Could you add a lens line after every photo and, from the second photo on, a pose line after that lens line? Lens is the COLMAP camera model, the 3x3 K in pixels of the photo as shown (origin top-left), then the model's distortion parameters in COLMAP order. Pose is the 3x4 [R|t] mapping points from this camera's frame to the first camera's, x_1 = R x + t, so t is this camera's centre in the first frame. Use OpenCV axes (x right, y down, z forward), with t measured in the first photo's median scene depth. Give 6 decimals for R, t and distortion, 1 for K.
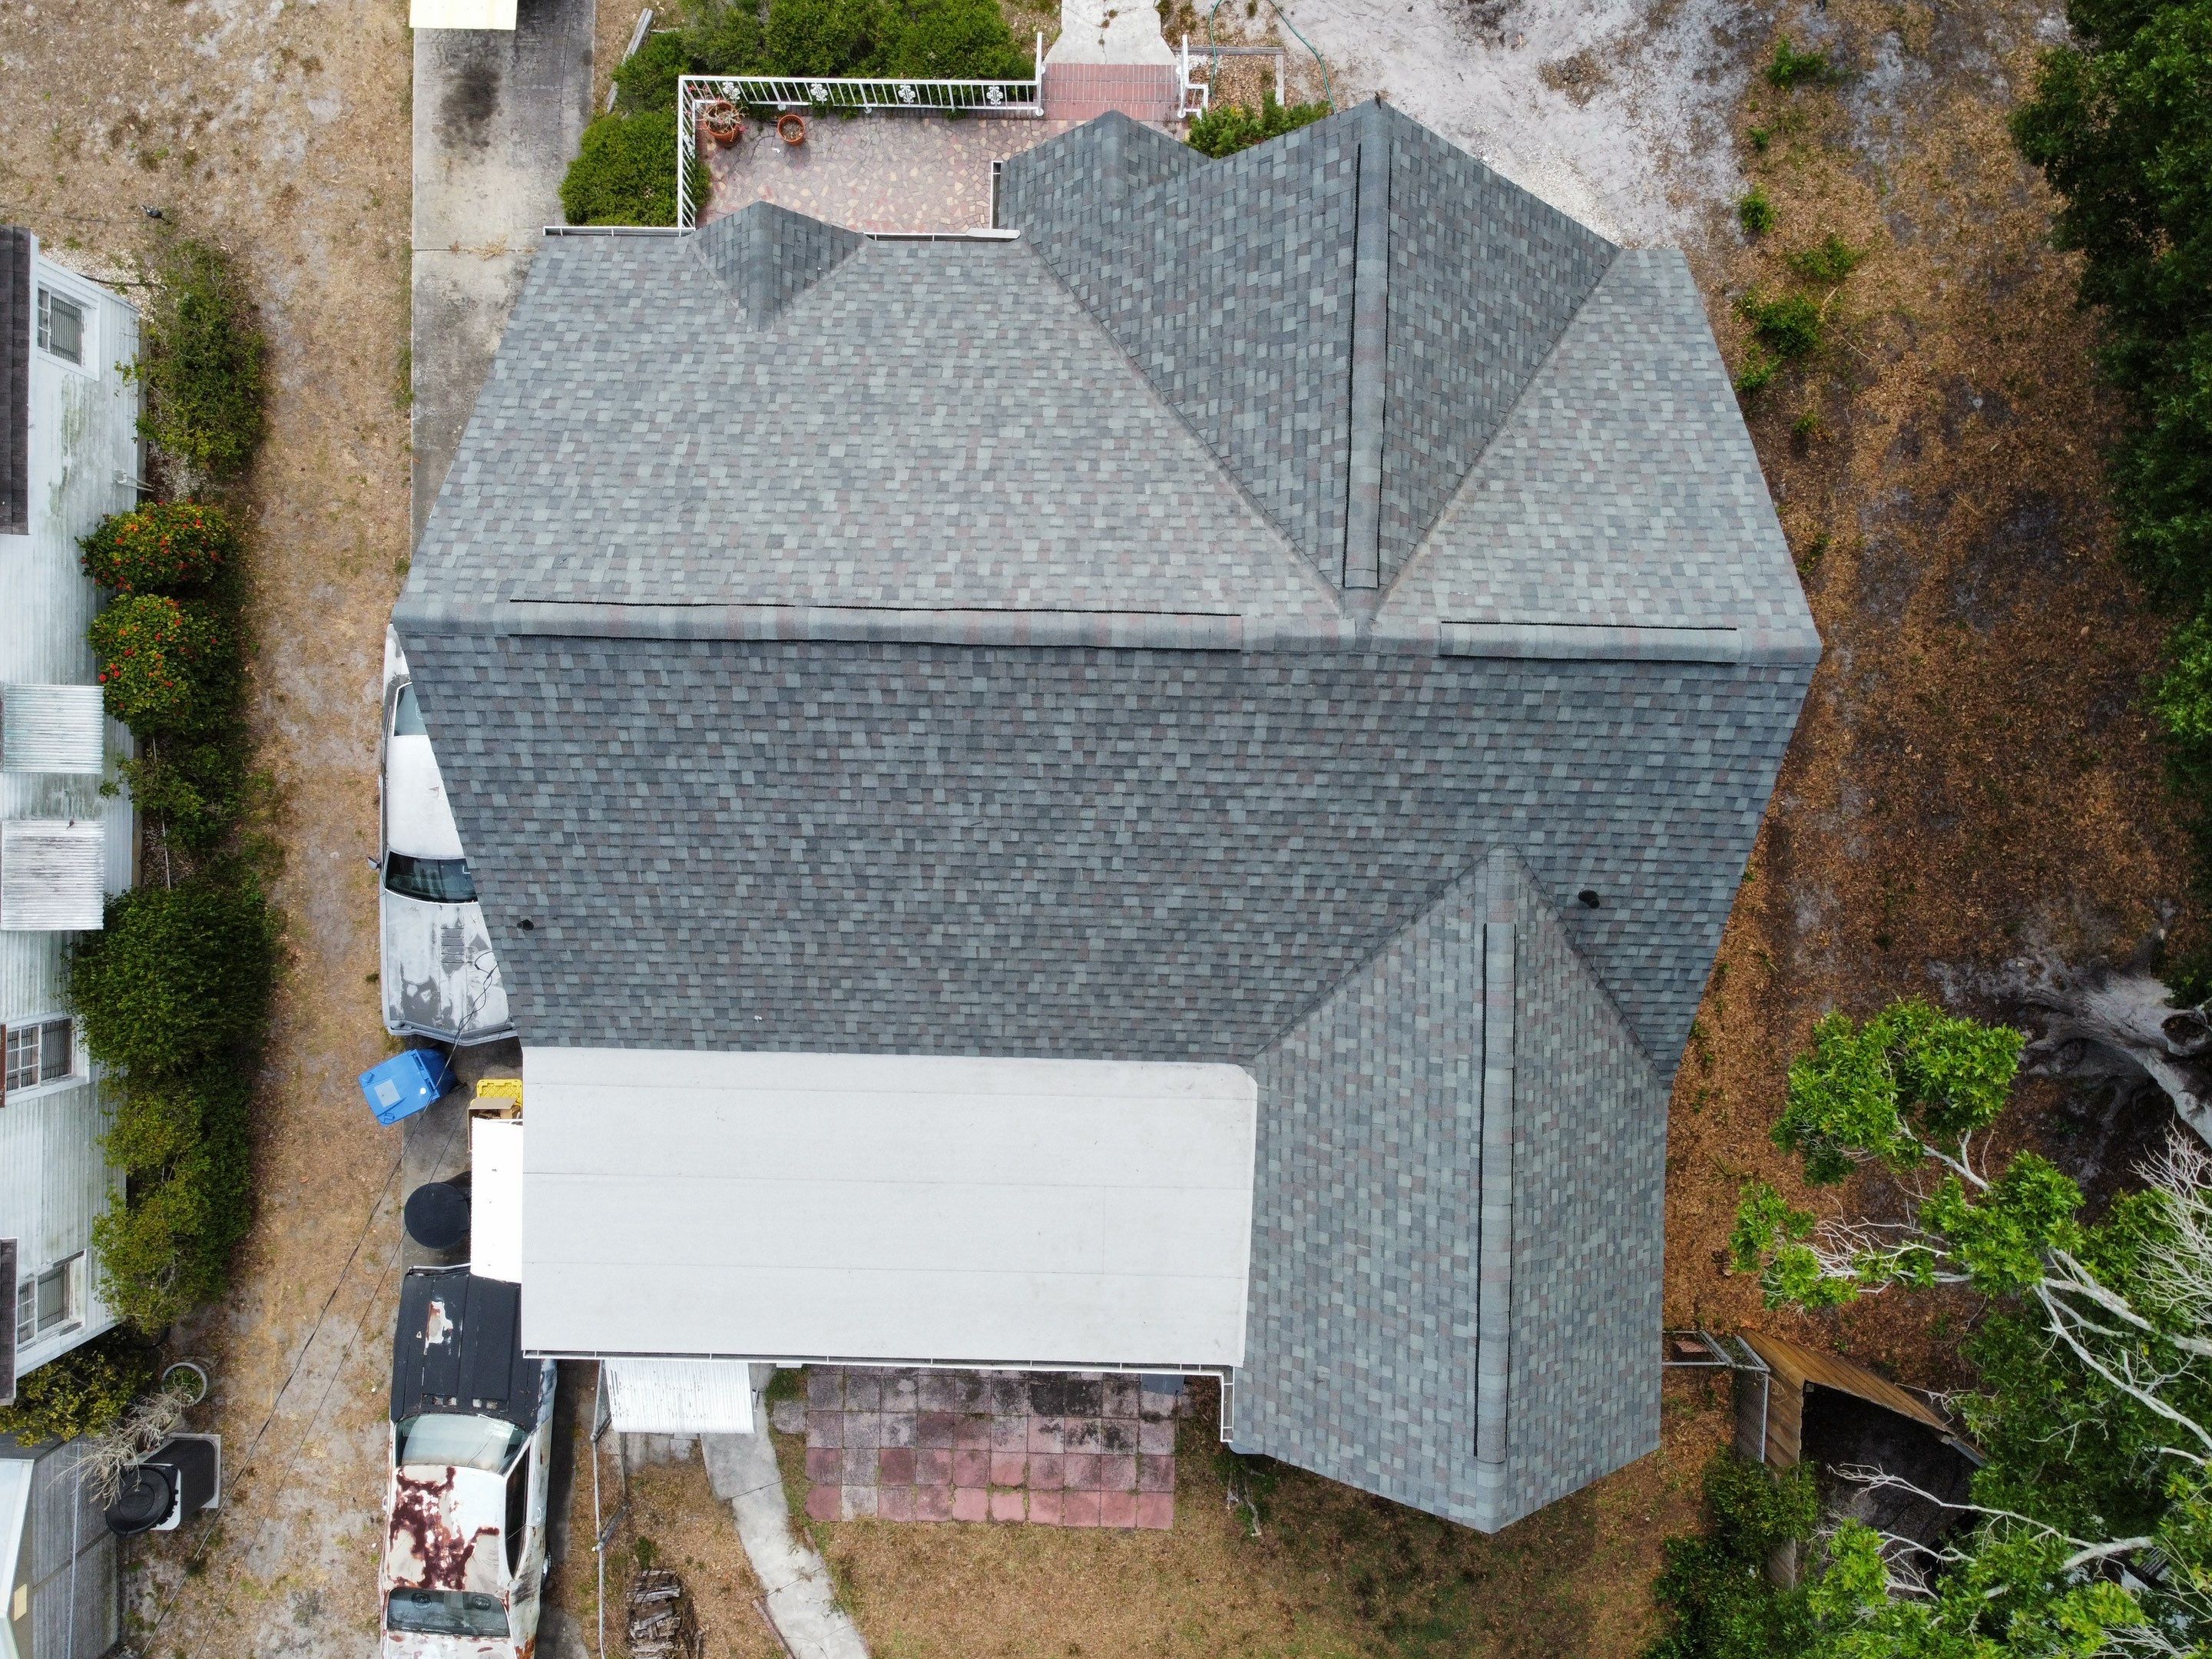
lens RADIAL K [[1680.4, 0, 1075.2], [0, 1680.4, 809.0], [0, 0, 1]] dist [0.006603, -0.014441]
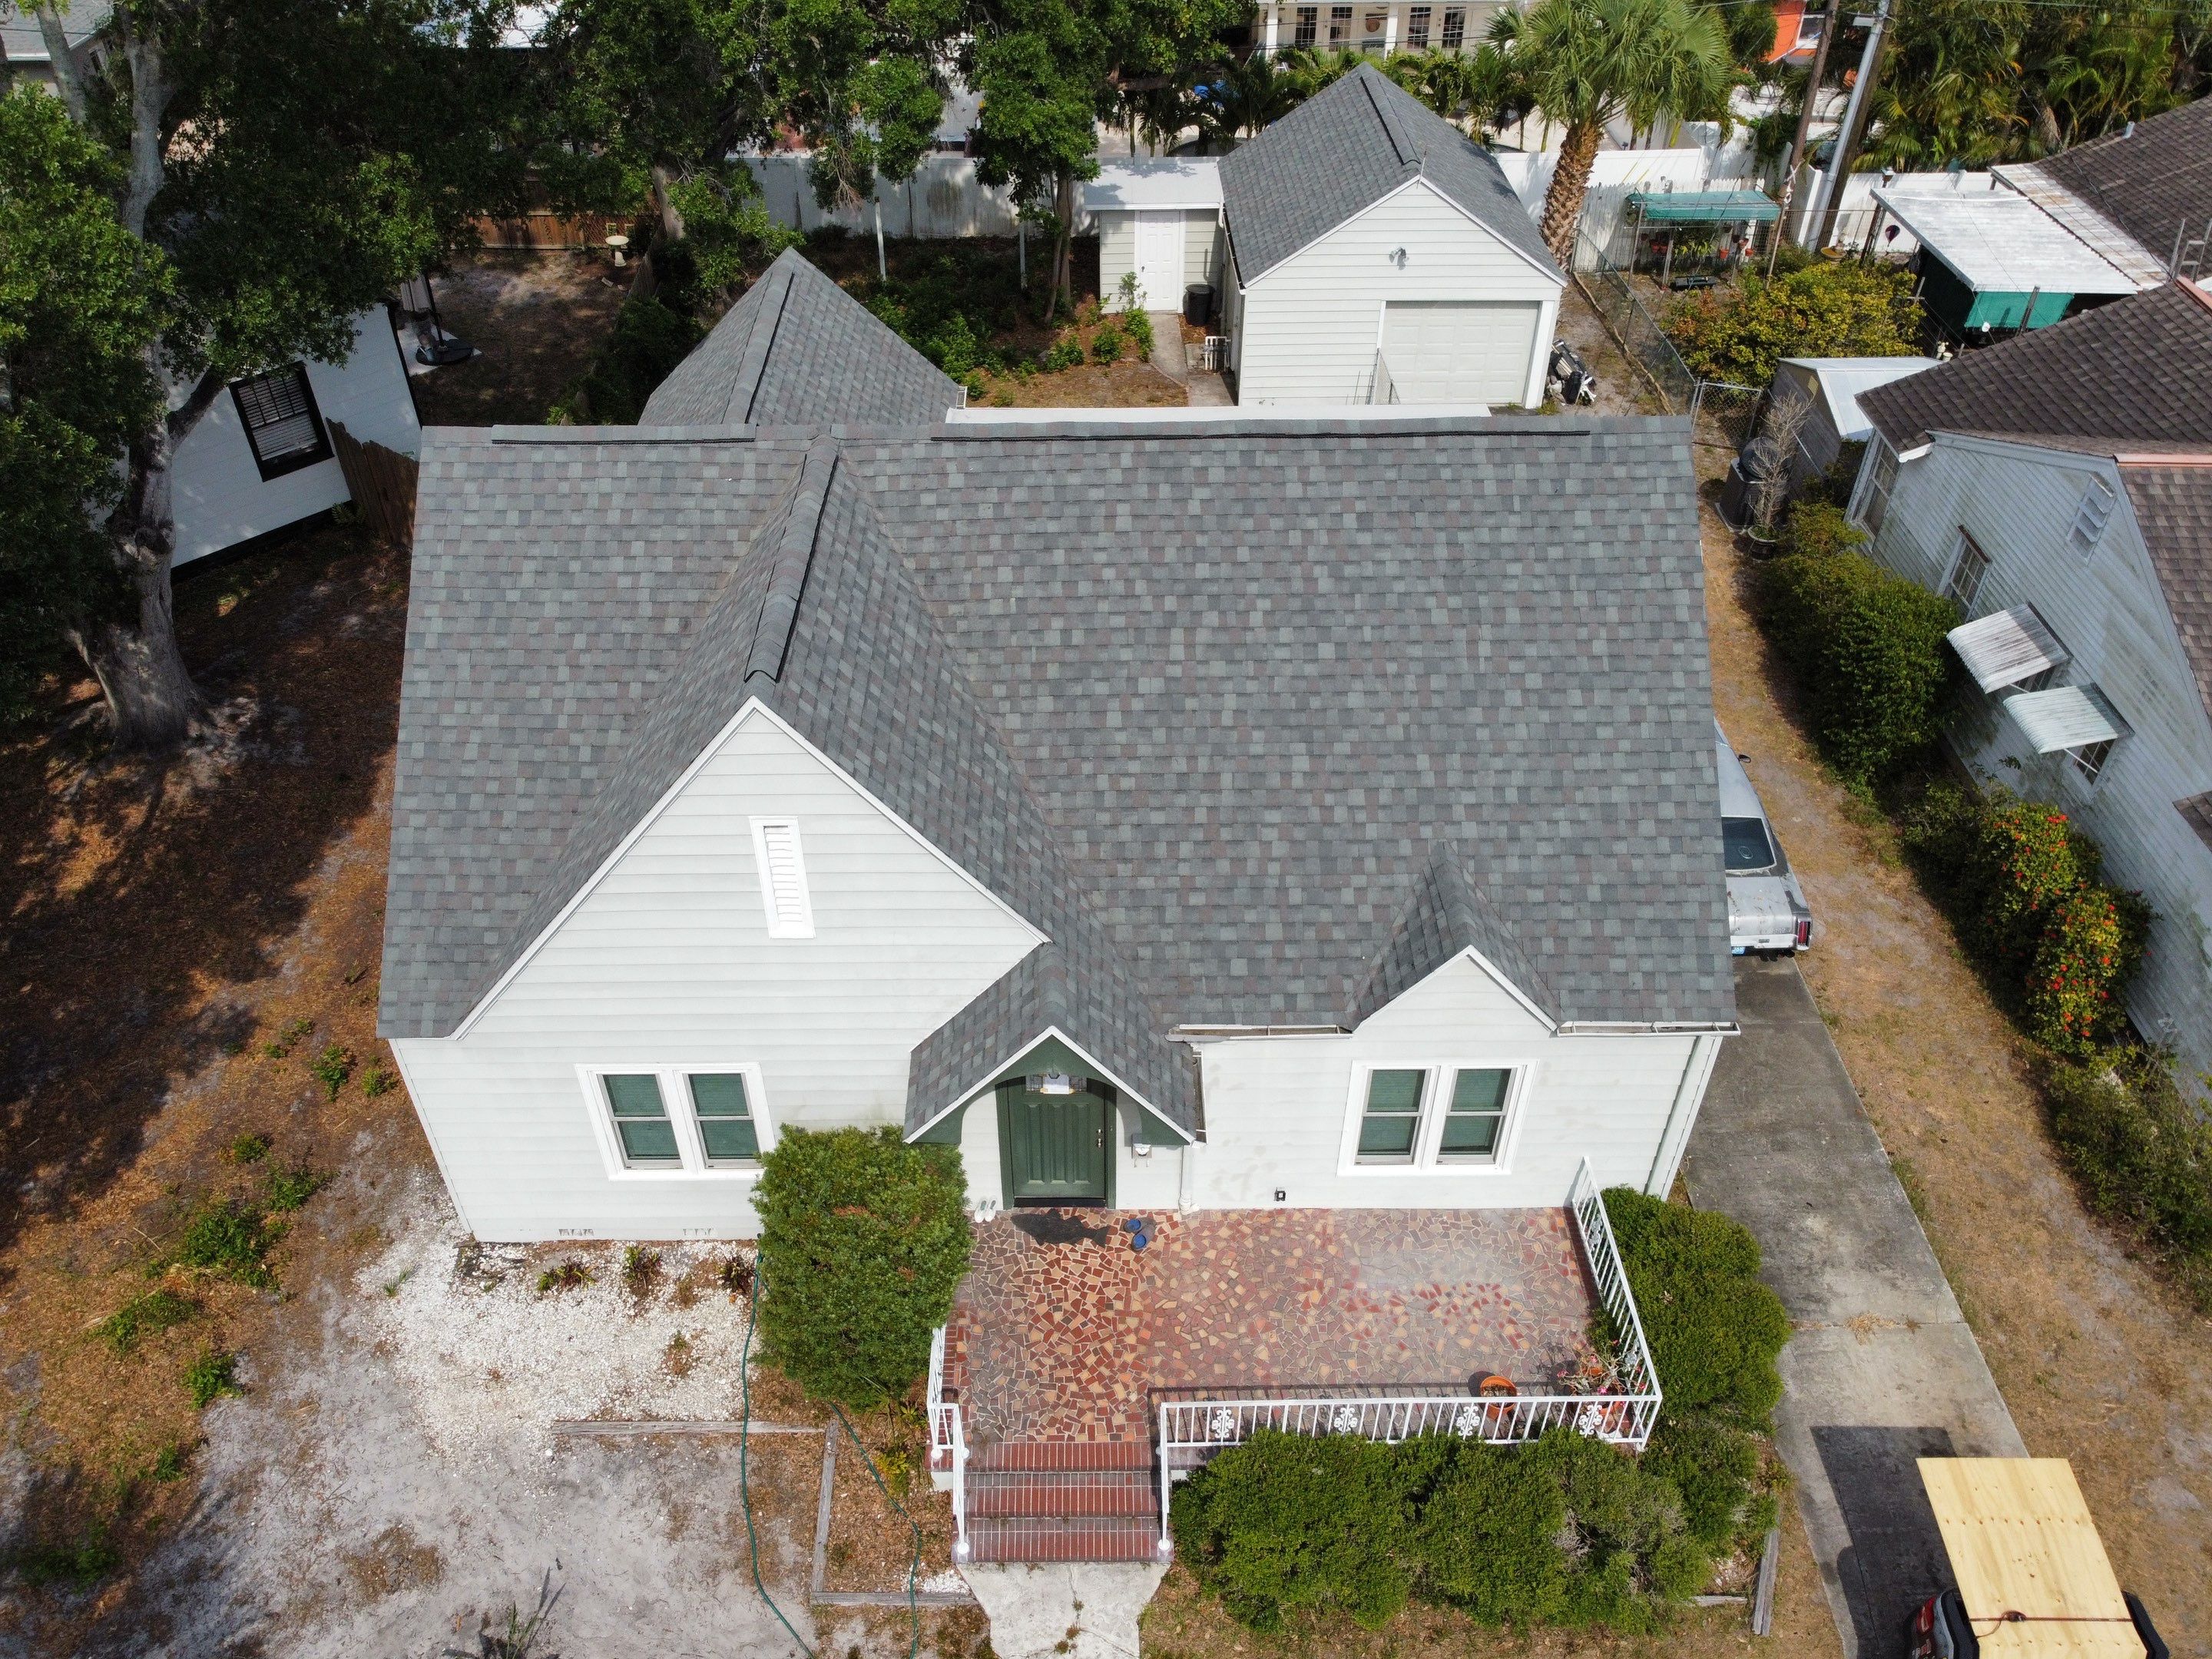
lens RADIAL K [[1680.4, 0, 1080.7], [0, 1680.4, 803.7], [0, 0, 1]] dist [0.006603, -0.014441]
pose [[-0.999552, 0.029579, -0.004554, 0.008454], [-0.022505, -0.642553, 0.765911, -0.806066], [0.019729, 0.765670, 0.642931, 0.334135]]
